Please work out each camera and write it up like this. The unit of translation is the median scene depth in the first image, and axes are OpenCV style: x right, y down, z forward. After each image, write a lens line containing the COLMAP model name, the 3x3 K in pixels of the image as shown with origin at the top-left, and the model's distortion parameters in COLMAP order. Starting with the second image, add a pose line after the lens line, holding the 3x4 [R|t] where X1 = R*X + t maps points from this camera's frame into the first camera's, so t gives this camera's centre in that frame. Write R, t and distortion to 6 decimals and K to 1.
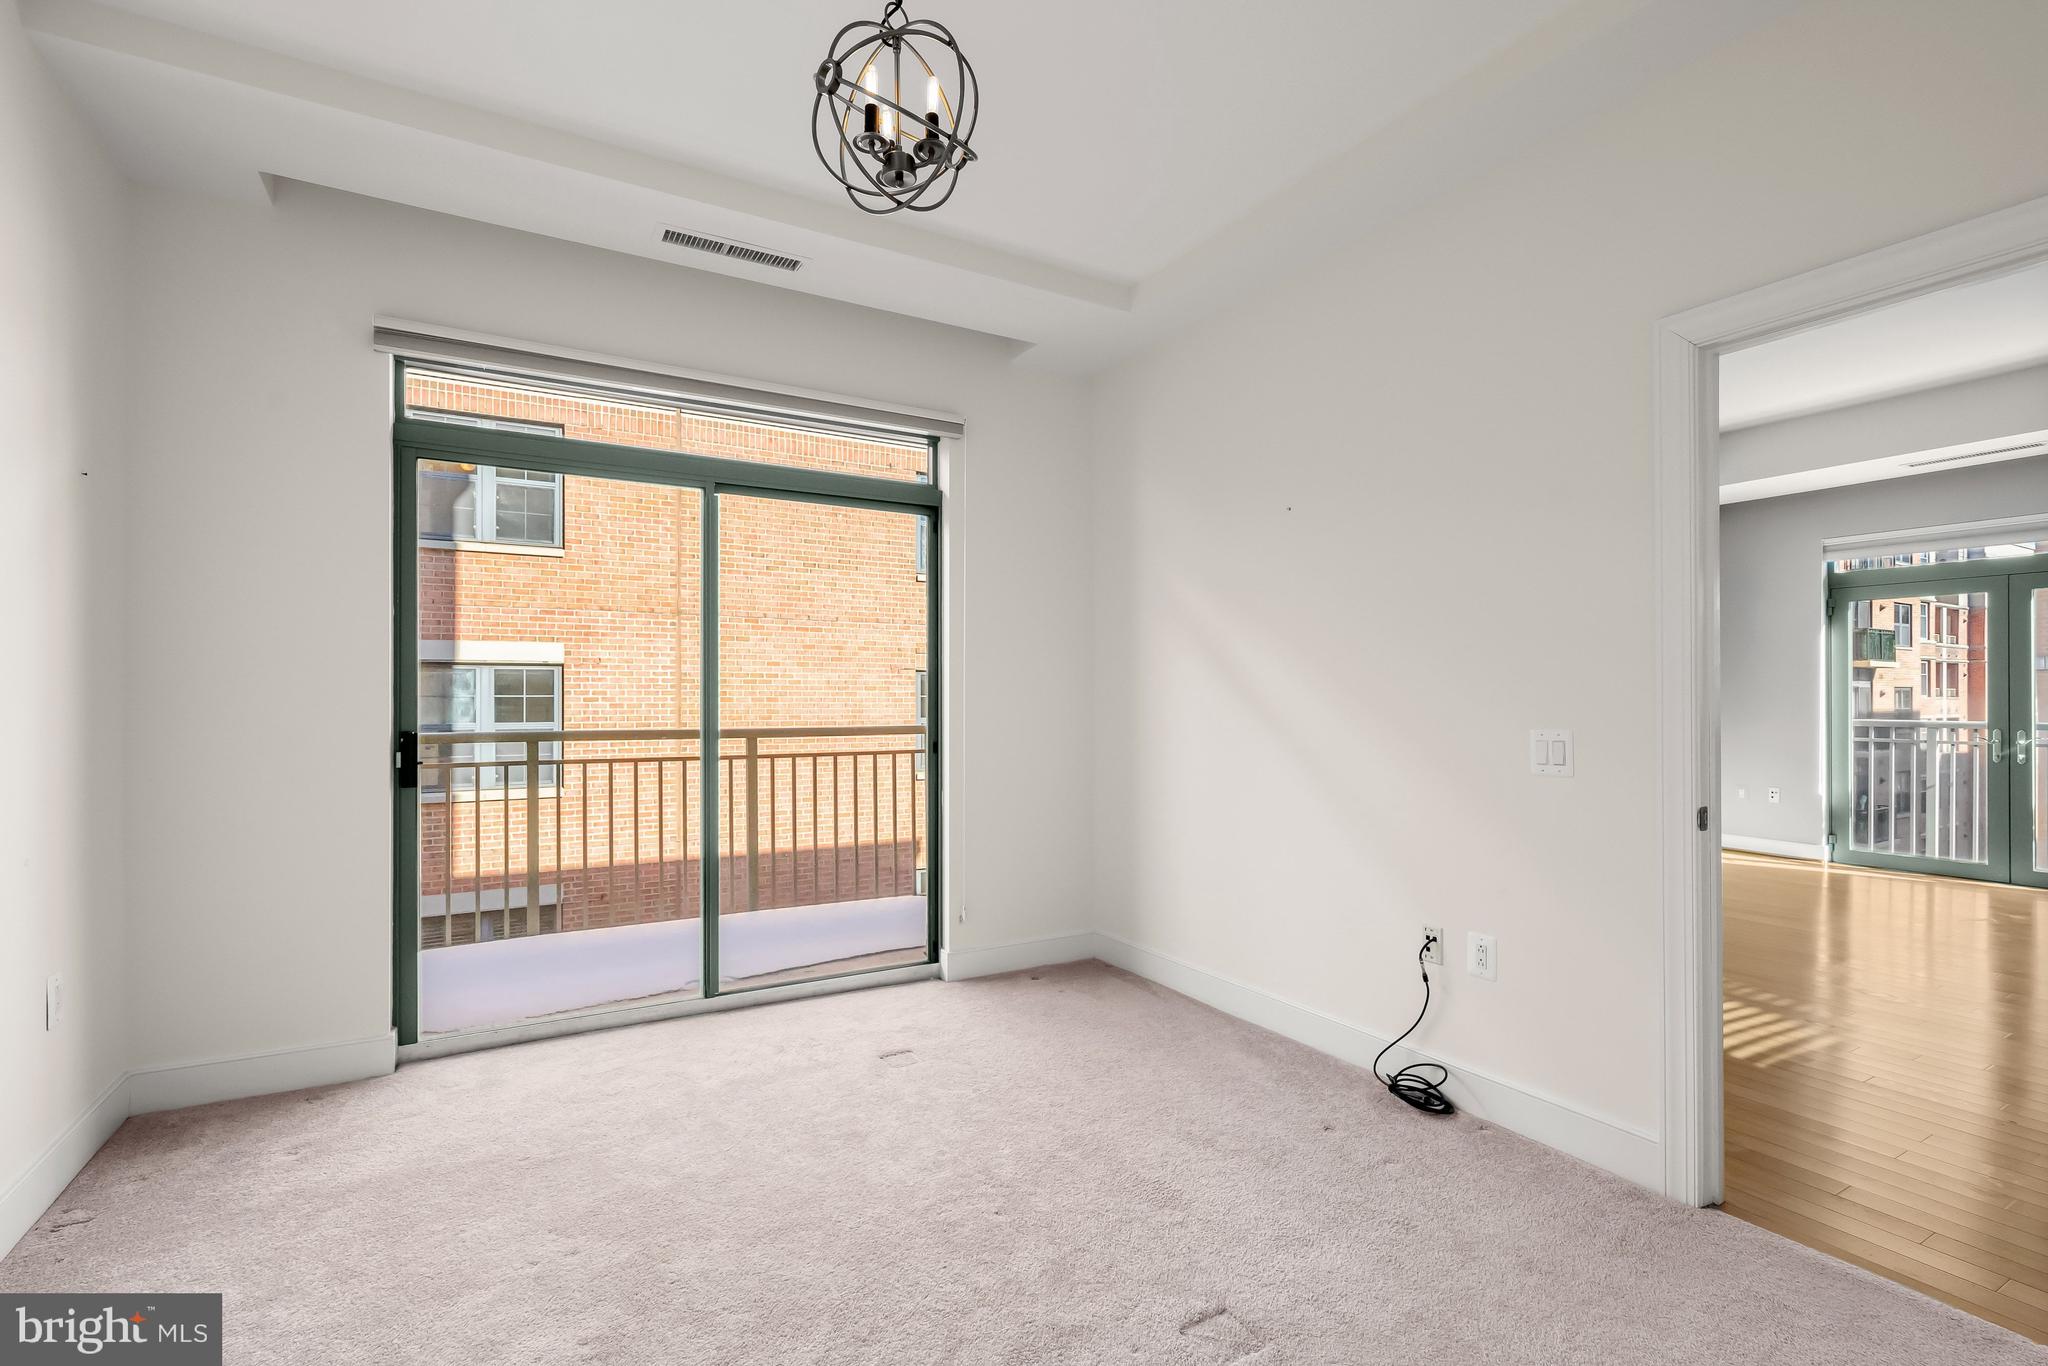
lens RADIAL K [[930.1, 0, 1015.4], [0, 930.1, 700.2], [0, 0, 1]] dist [-0.022909, 0.010902]
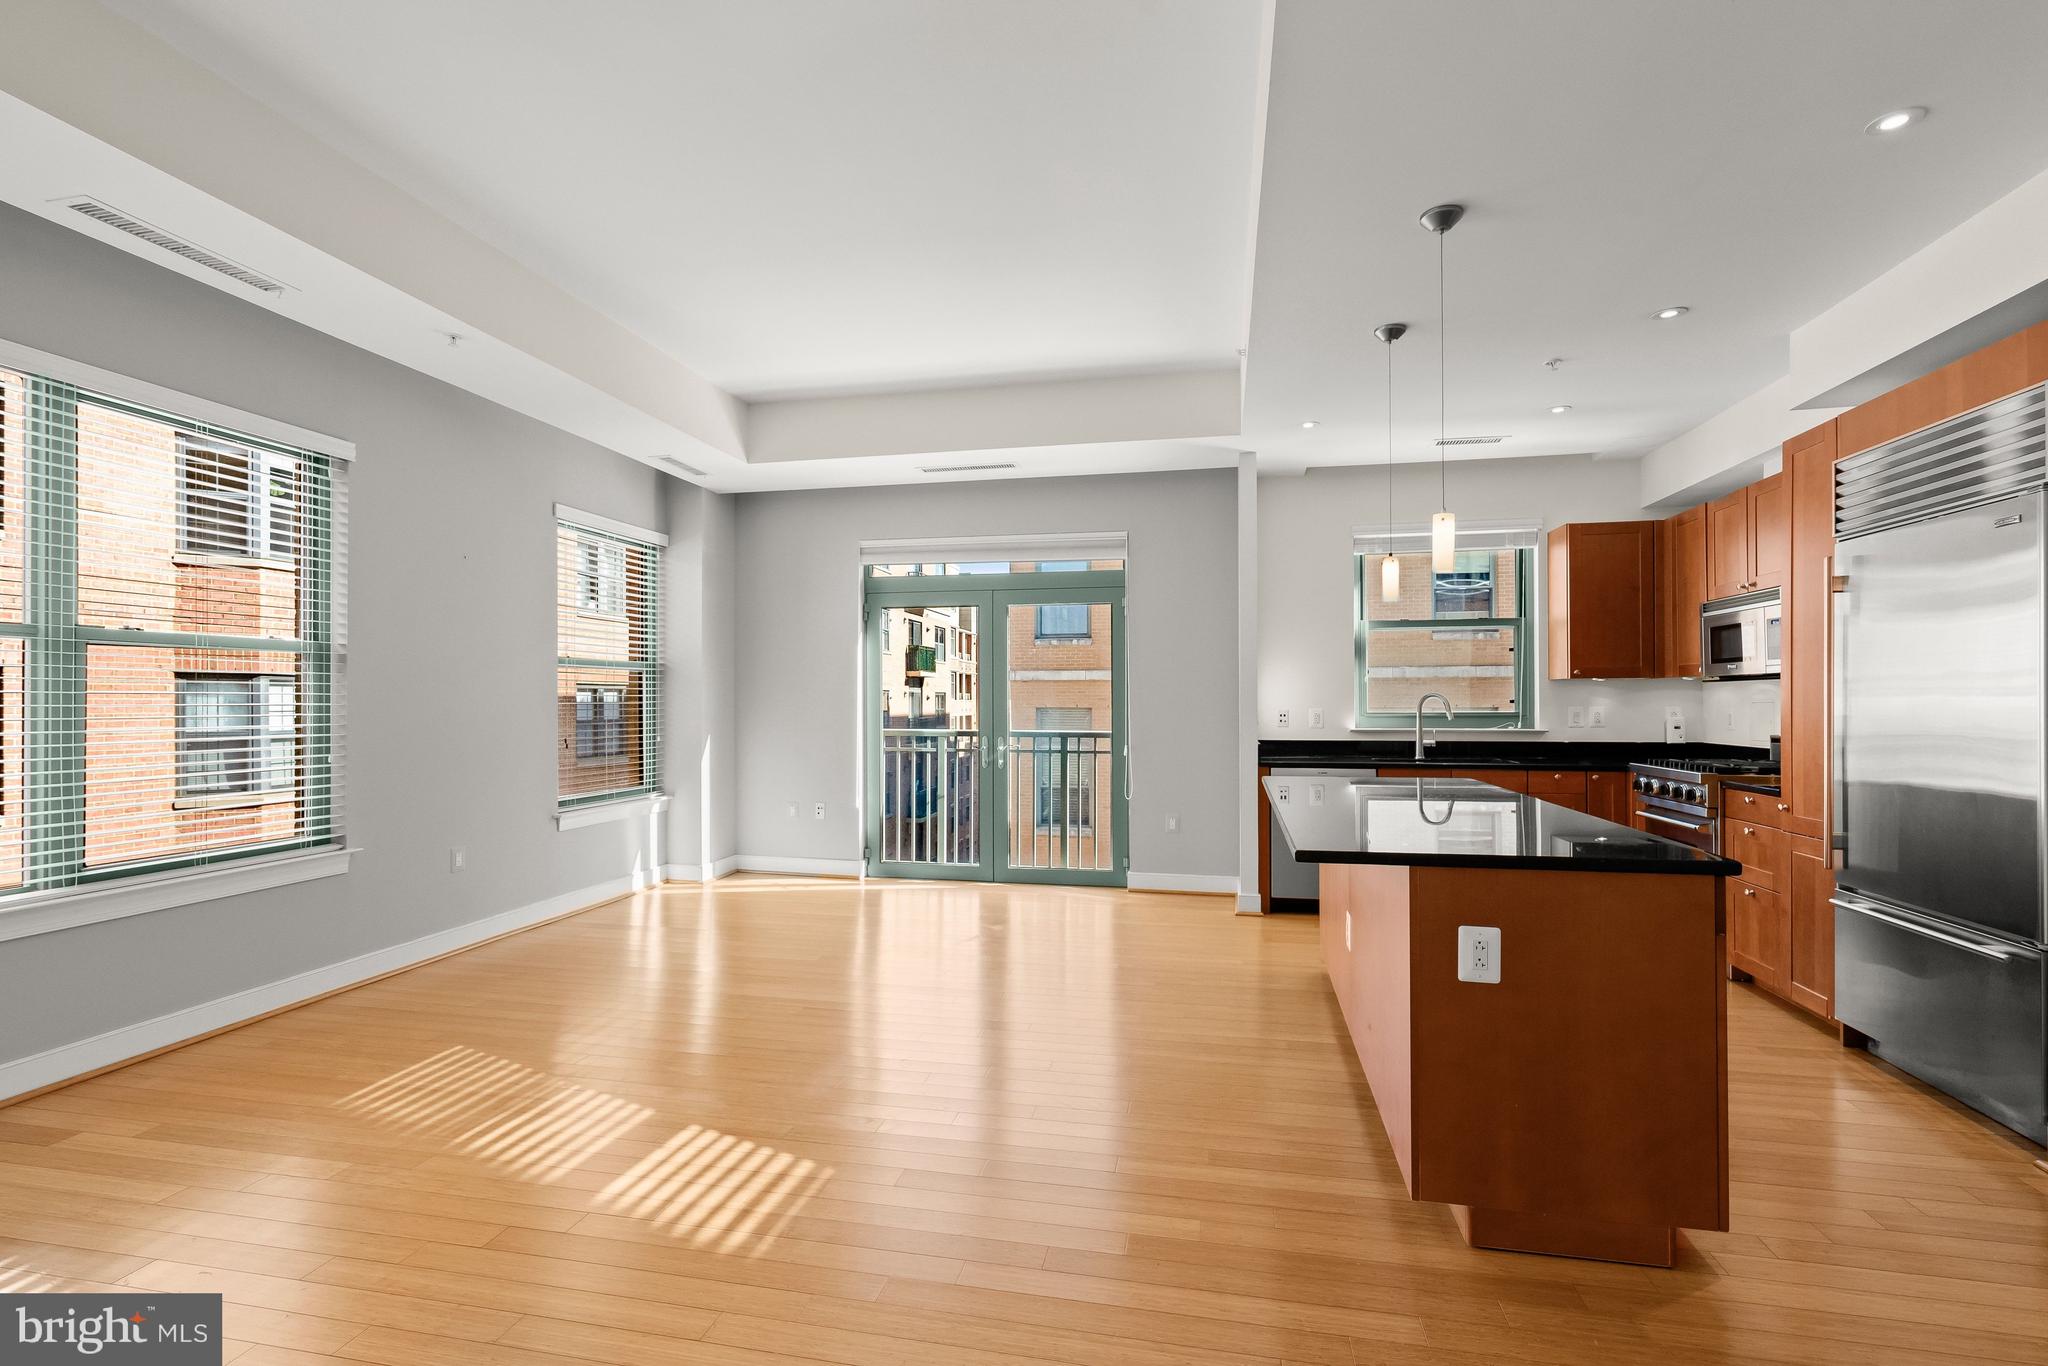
lens RADIAL K [[942.0, 0, 1022.4], [0, 942.0, 709.2], [0, 0, 1]] dist [0.000328, 0.001305]
pose [[0.659324, -0.006675, 0.751829, 0.249109], [0.001034, 0.999968, 0.007972, -0.007446], [-0.751858, -0.004479, 0.659309, 0.224568]]
